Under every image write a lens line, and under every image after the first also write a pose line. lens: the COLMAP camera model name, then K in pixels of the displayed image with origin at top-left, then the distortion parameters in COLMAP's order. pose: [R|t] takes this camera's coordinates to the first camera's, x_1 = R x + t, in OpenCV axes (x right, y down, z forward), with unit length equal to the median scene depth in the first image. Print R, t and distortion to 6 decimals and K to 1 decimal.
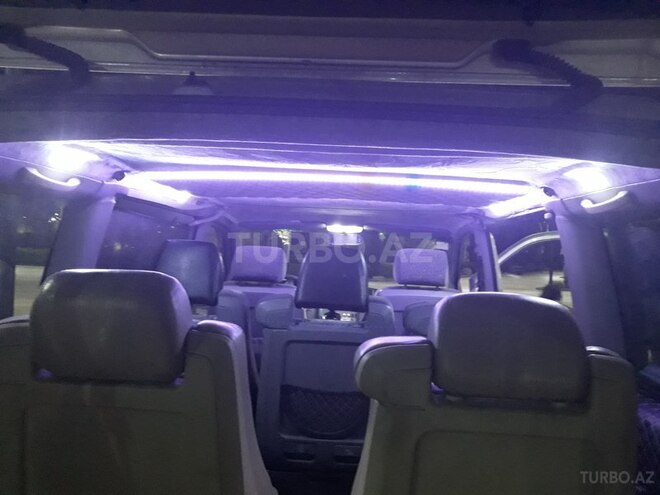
lens RADIAL K [[506.5, 0, 330.0], [0, 506.5, 247.5], [0, 0, 1]] dist [0.002413, 0.000359]
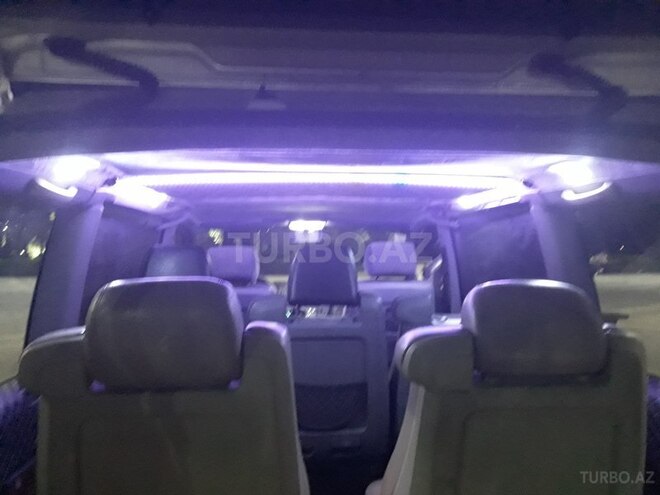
lens RADIAL K [[506.5, 0, 330.0], [0, 506.5, 247.5], [0, 0, 1]] dist [0.002413, 0.000359]
pose [[0.992175, -0.046017, 0.116061, -0.116709], [0.044932, 0.998919, 0.011950, -0.008911], [-0.116486, -0.006642, 0.993170, -0.022696]]
